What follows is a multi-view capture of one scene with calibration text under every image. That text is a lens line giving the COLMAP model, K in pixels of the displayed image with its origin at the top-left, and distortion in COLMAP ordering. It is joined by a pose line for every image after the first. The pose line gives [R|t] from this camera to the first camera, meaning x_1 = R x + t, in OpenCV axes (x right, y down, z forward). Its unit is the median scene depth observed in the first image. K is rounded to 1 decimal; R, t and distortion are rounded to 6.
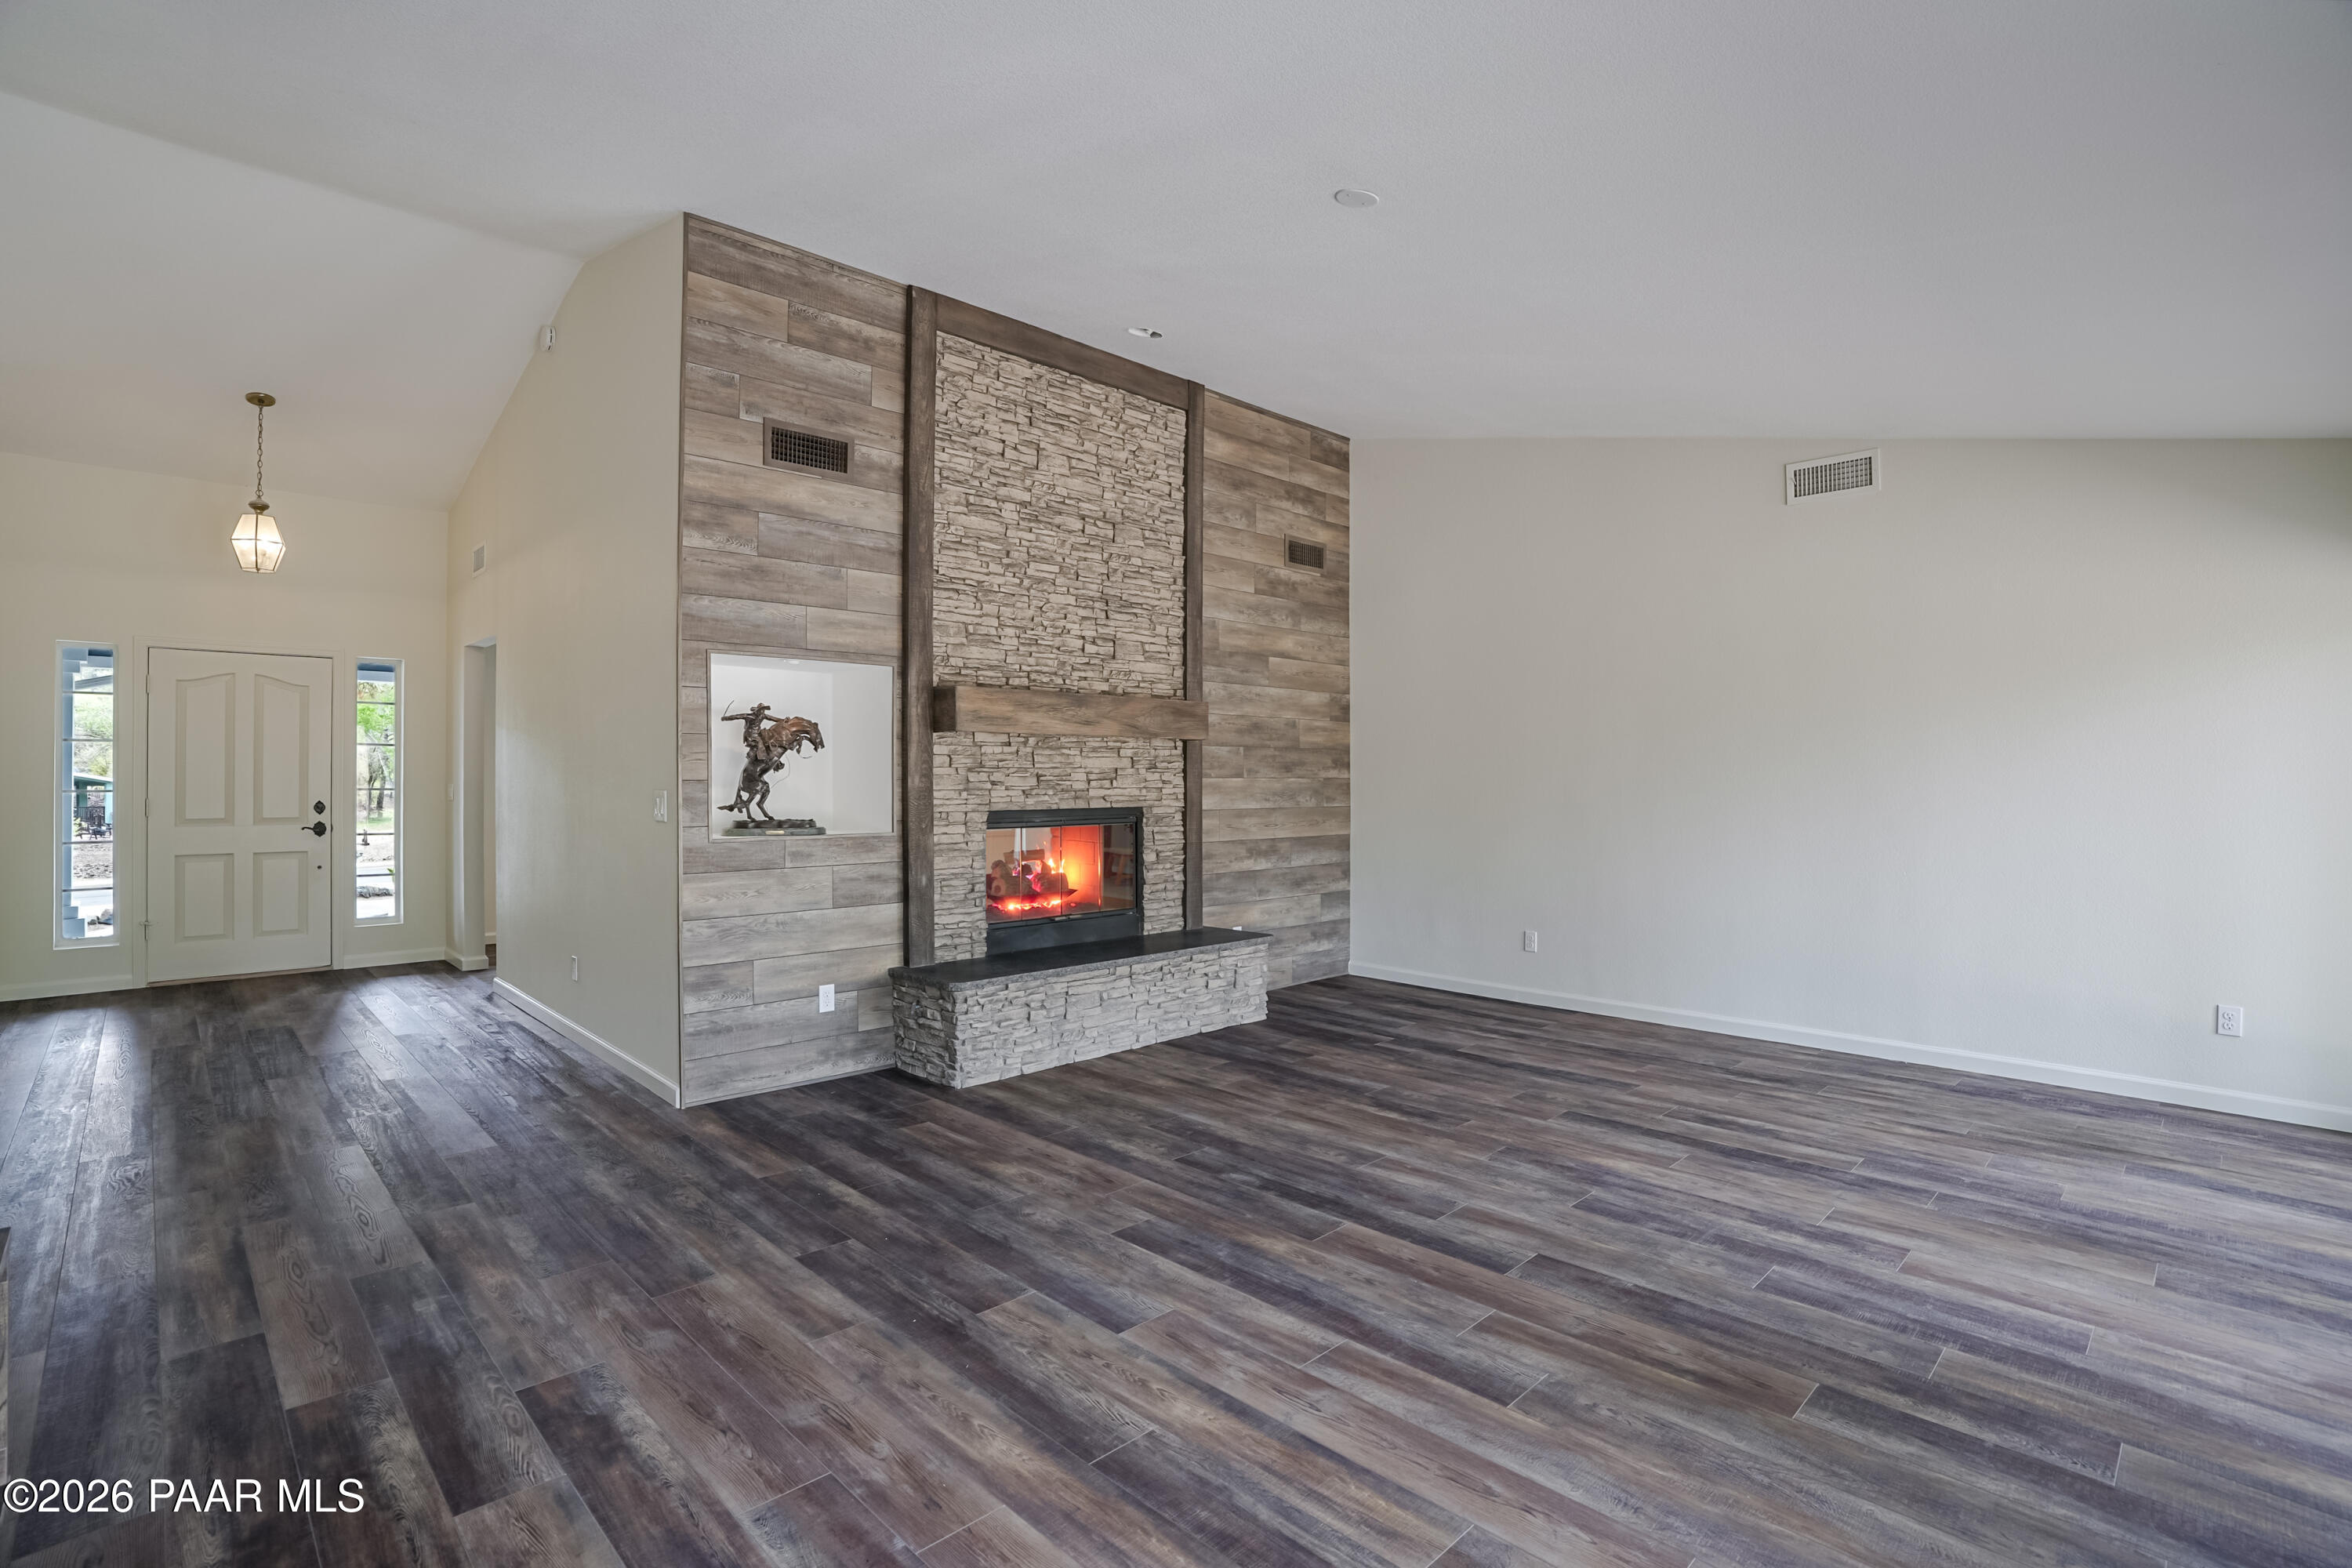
lens RADIAL K [[1092.0, 0, 1163.2], [0, 1092.0, 773.3], [0, 0, 1]] dist [-0.066294, 0.022295]
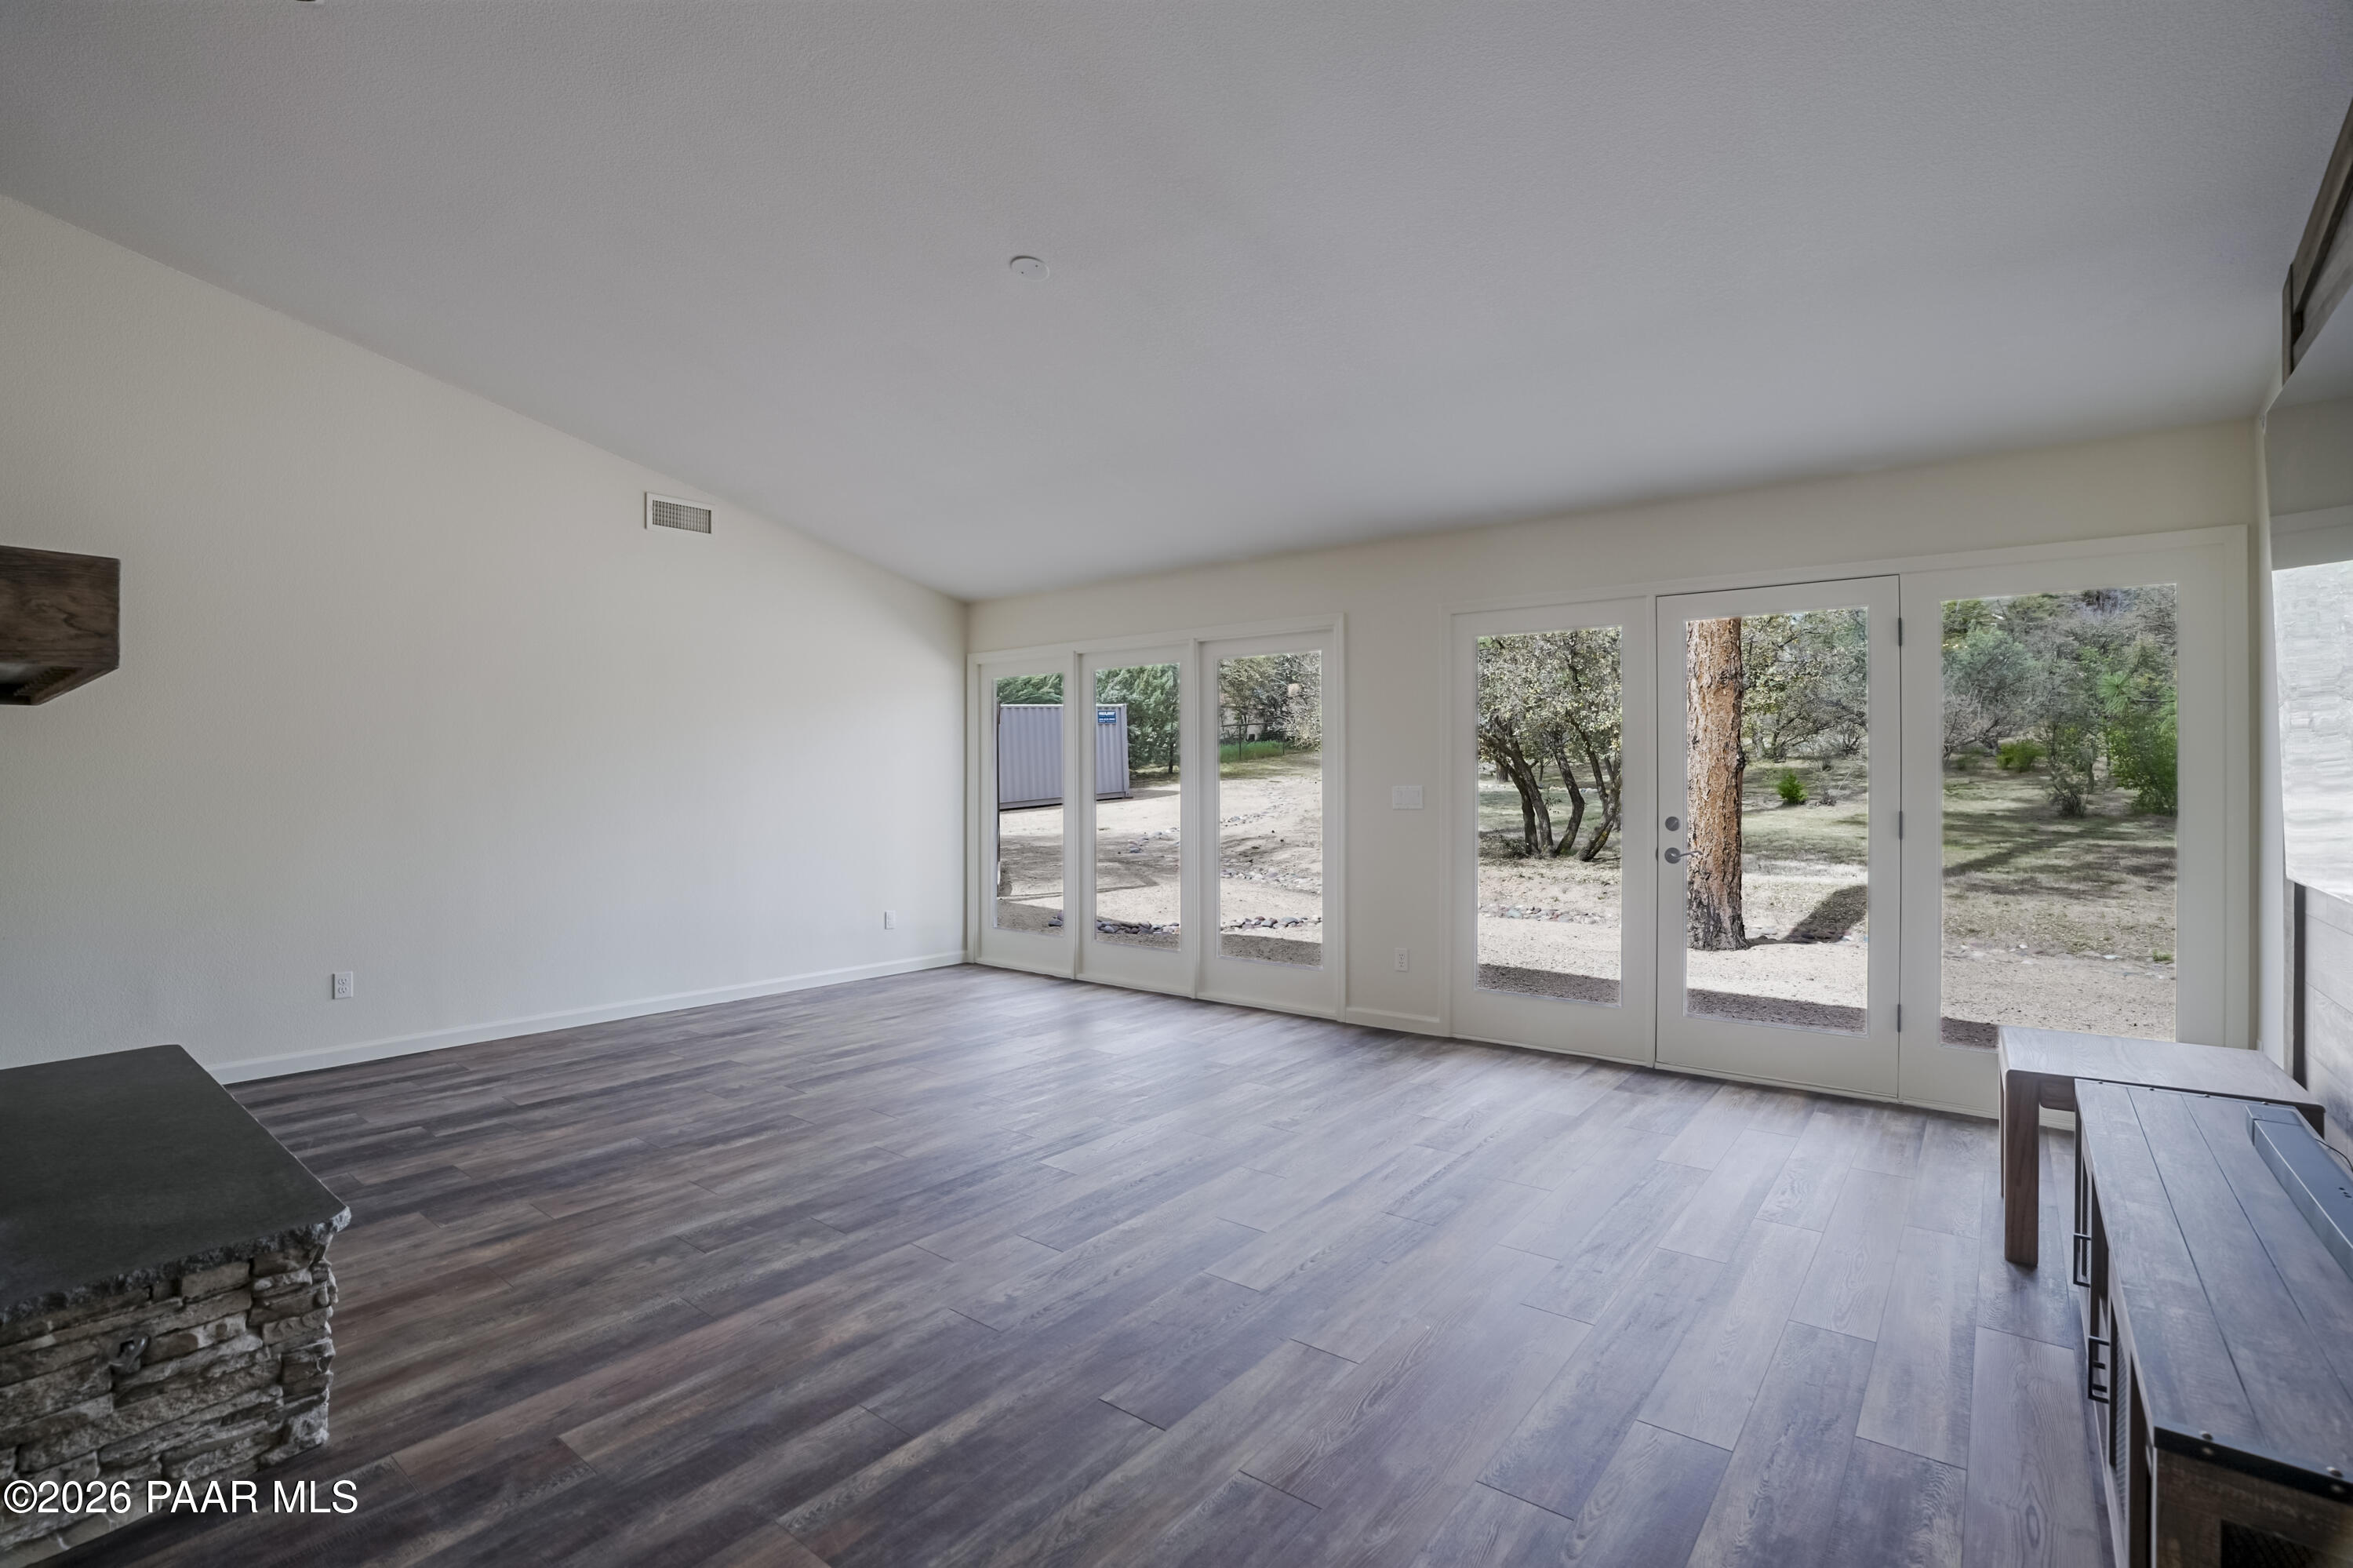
lens RADIAL K [[1092.5, 0, 1174.4], [0, 1092.5, 784.8], [0, 0, 1]] dist [-0.066294, 0.022295]
pose [[-0.142398, -0.005640, 0.989793, -0.716603], [-0.005466, 0.999973, 0.004912, 0.004985], [-0.989794, -0.004711, -0.142425, 0.738331]]
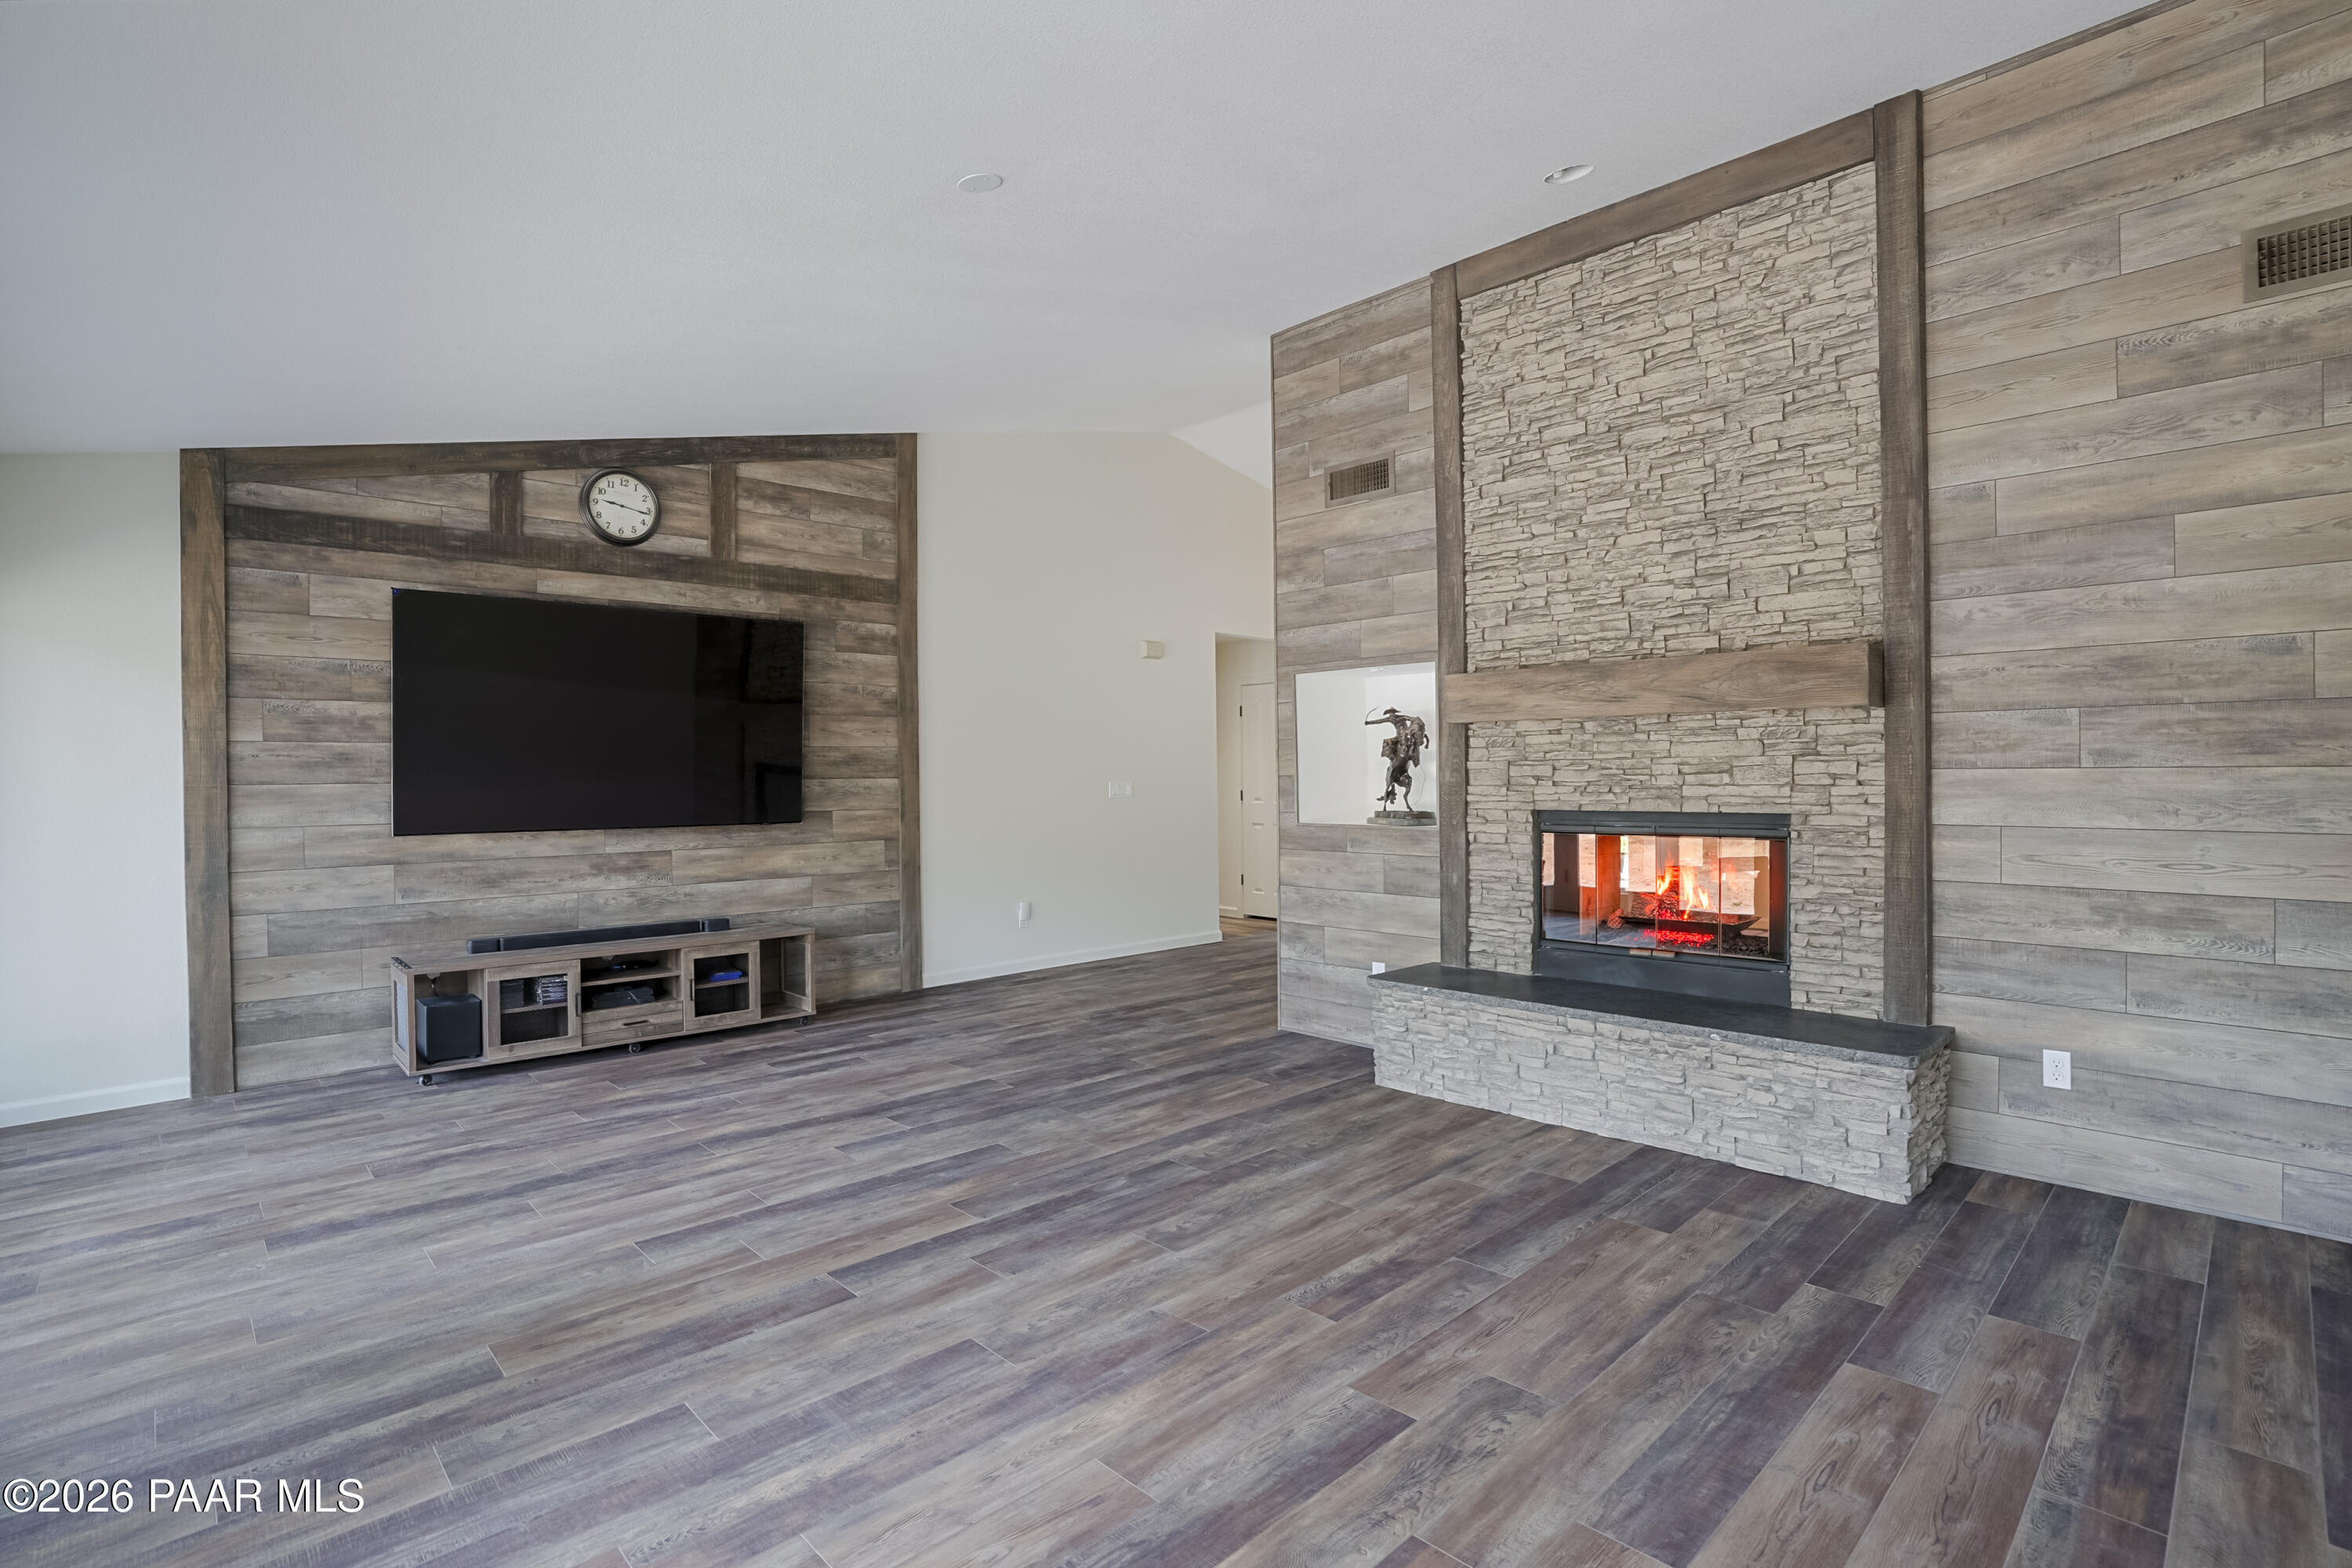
lens RADIAL K [[1092.0, 0, 1176.1], [0, 1092.0, 782.5], [0, 0, 1]] dist [-0.066294, 0.022295]
pose [[0.011181, 0.006367, -0.999917, 0.847451], [0.011659, 0.999911, 0.006498, 0.004240], [0.999870, -0.011730, 0.011106, 0.848249]]
